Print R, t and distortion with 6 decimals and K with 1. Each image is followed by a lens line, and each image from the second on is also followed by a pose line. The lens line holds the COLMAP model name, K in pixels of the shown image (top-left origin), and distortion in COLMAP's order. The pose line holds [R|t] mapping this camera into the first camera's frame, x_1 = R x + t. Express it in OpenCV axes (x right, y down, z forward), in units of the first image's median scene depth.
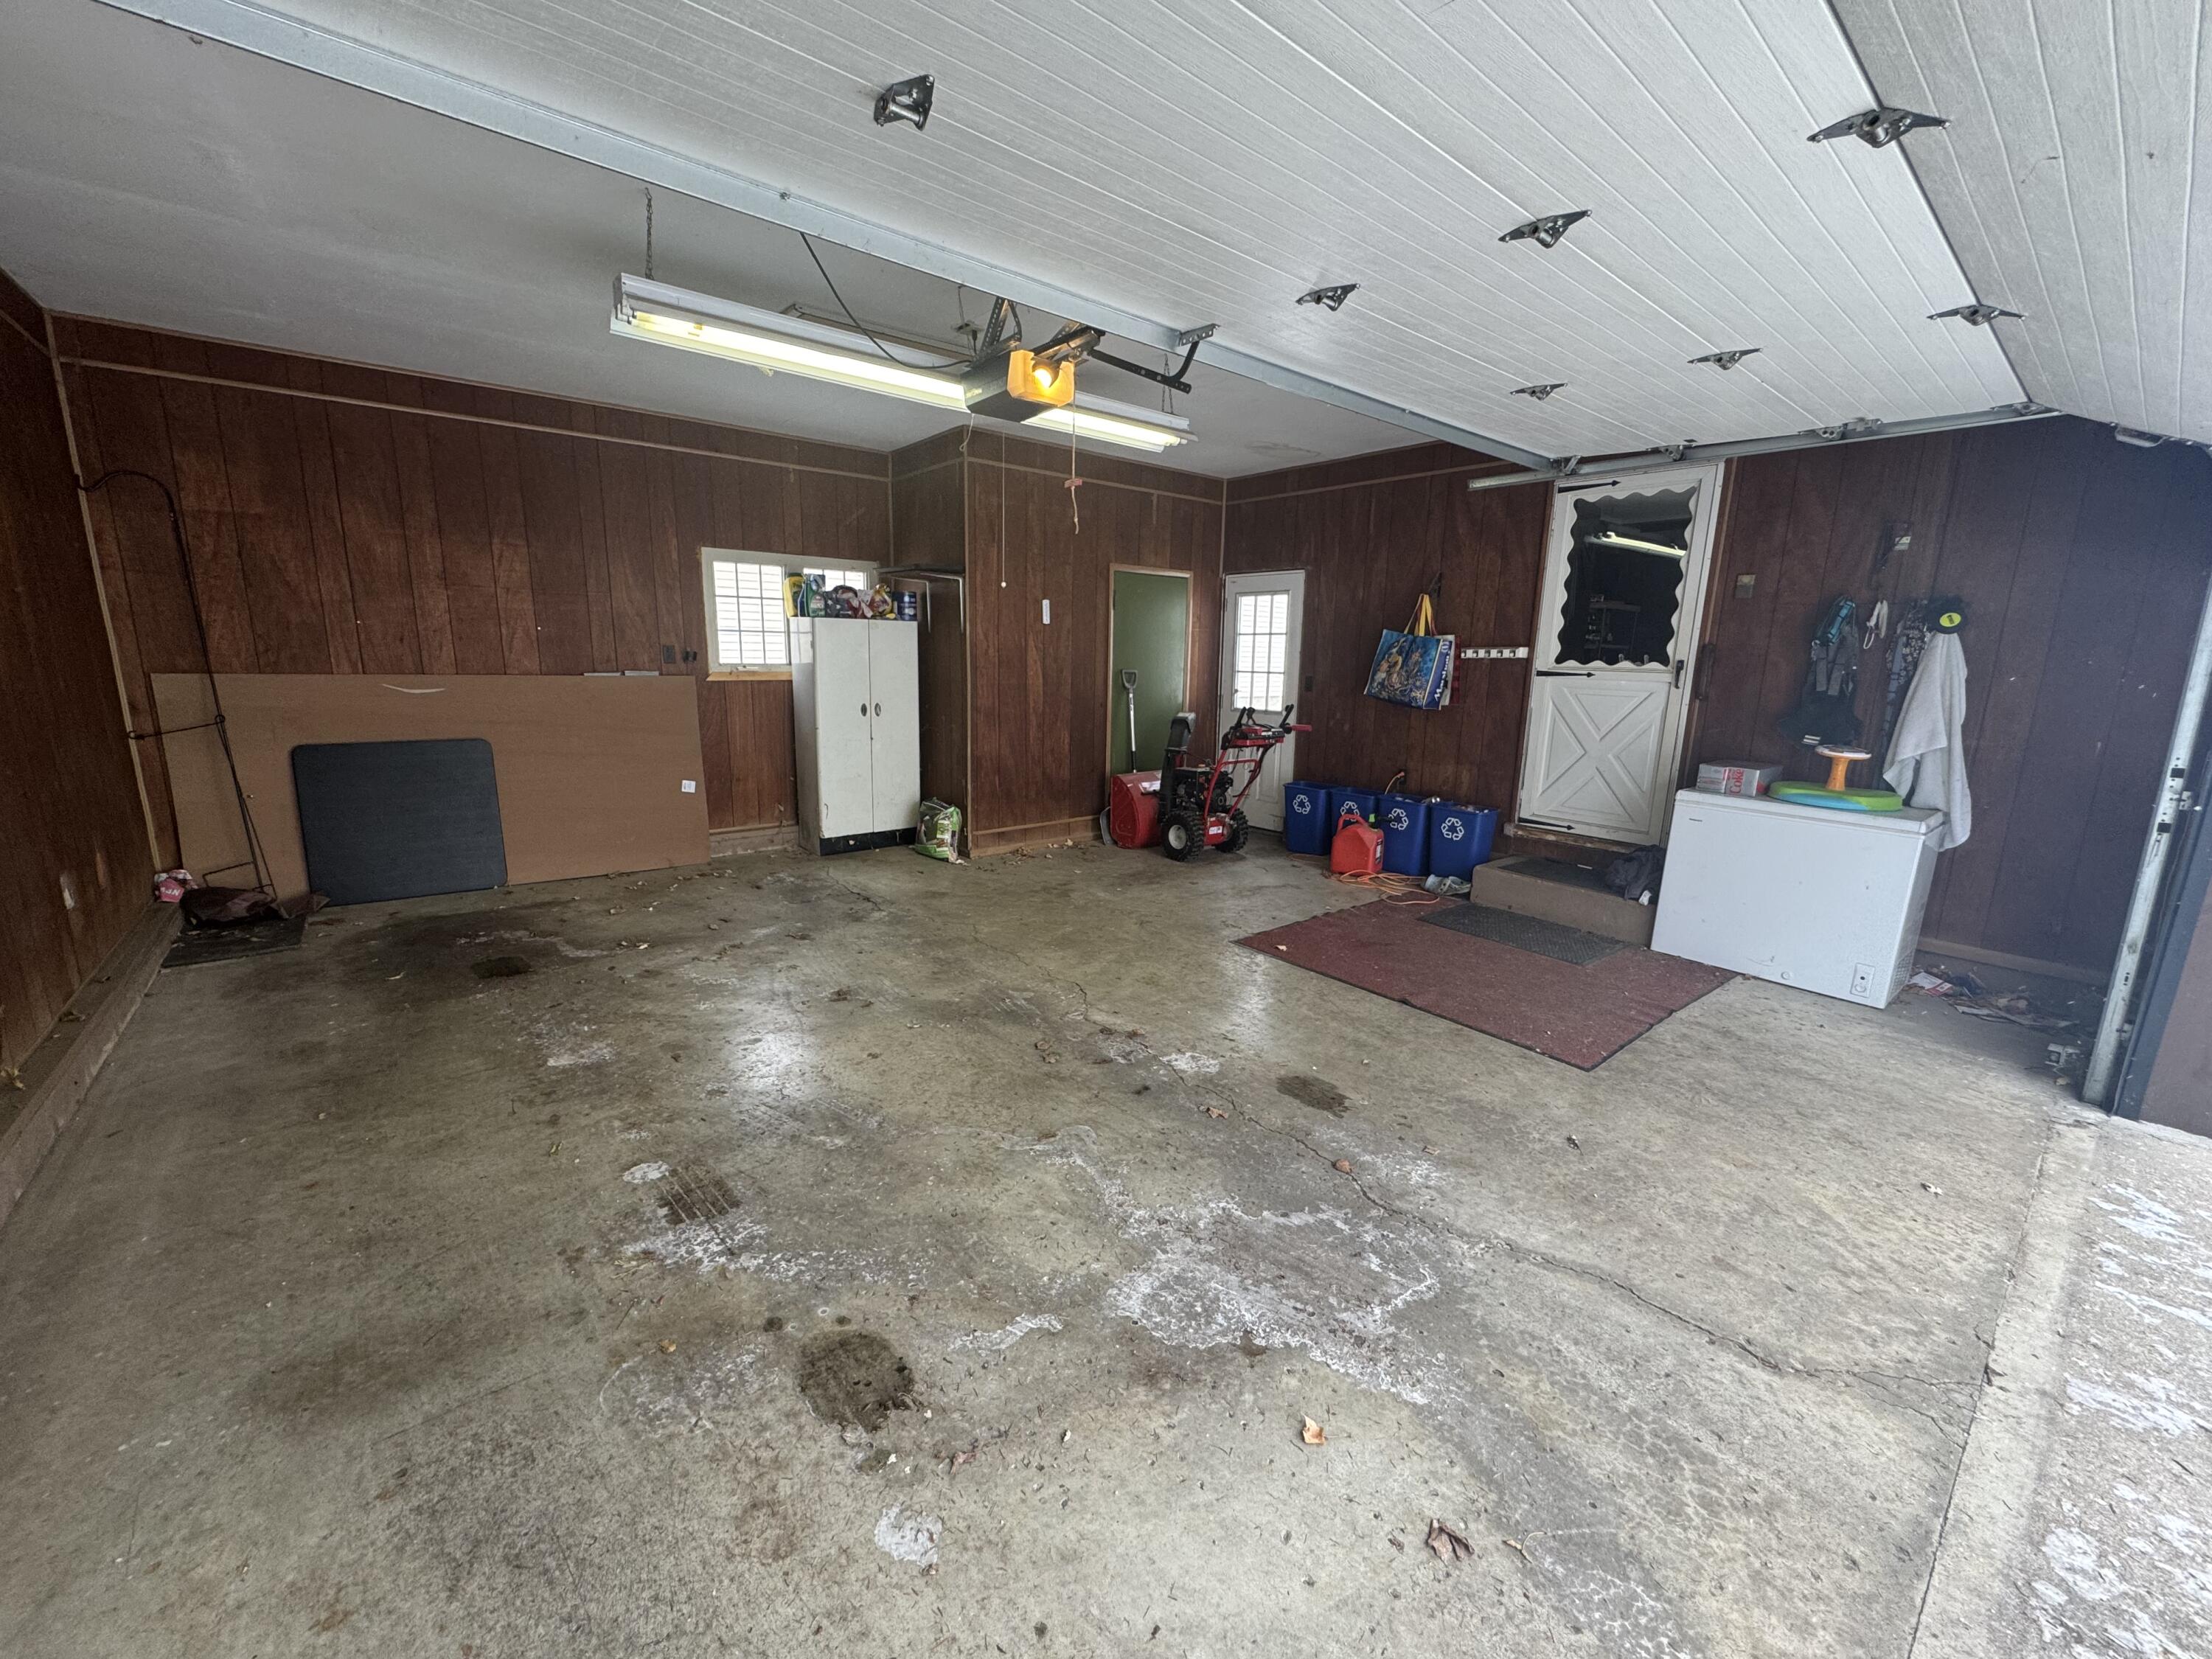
lens RADIAL K [[883.4, 0, 1106.0], [0, 883.4, 829.5], [0, 0, 1]] dist [-0.002846, 0.000328]
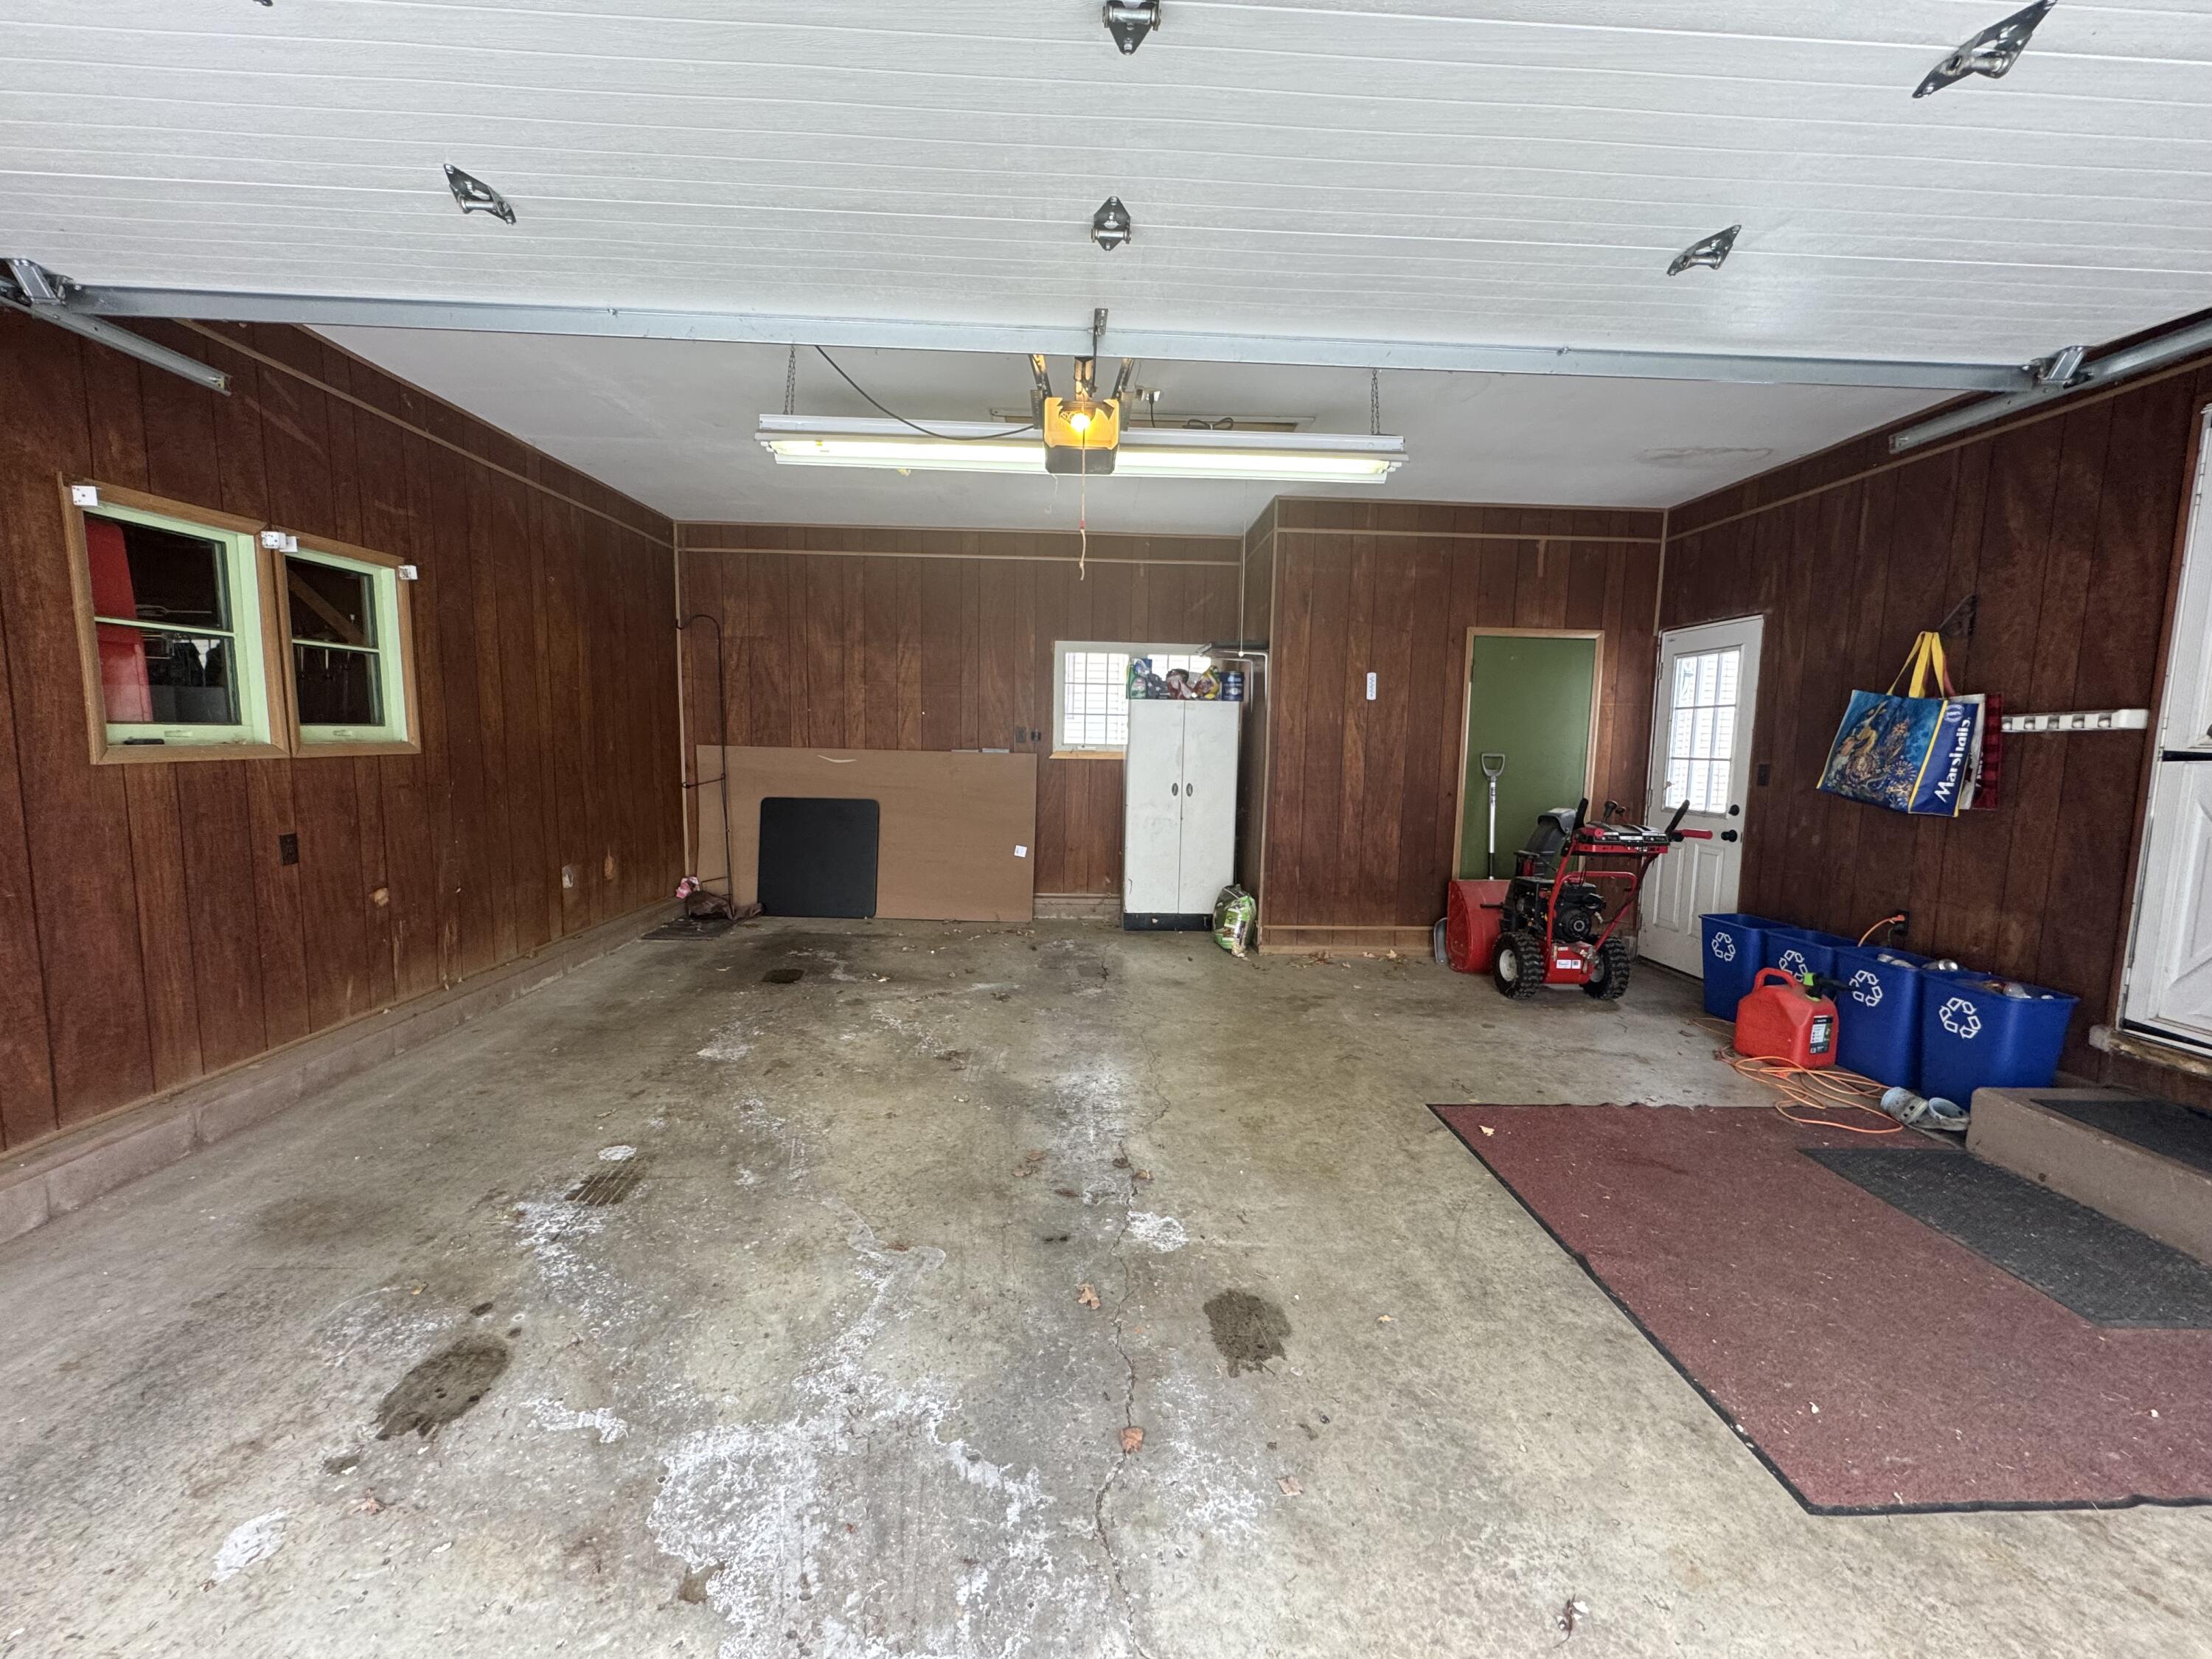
lens RADIAL K [[883.4, 0, 1106.0], [0, 883.4, 829.5], [0, 0, 1]] dist [-0.002846, 0.000328]
pose [[0.791494, 0.057849, -0.608433, 0.297019], [-0.124326, 0.989935, -0.067611, -0.014632], [0.598399, 0.129157, 0.790720, 0.184484]]
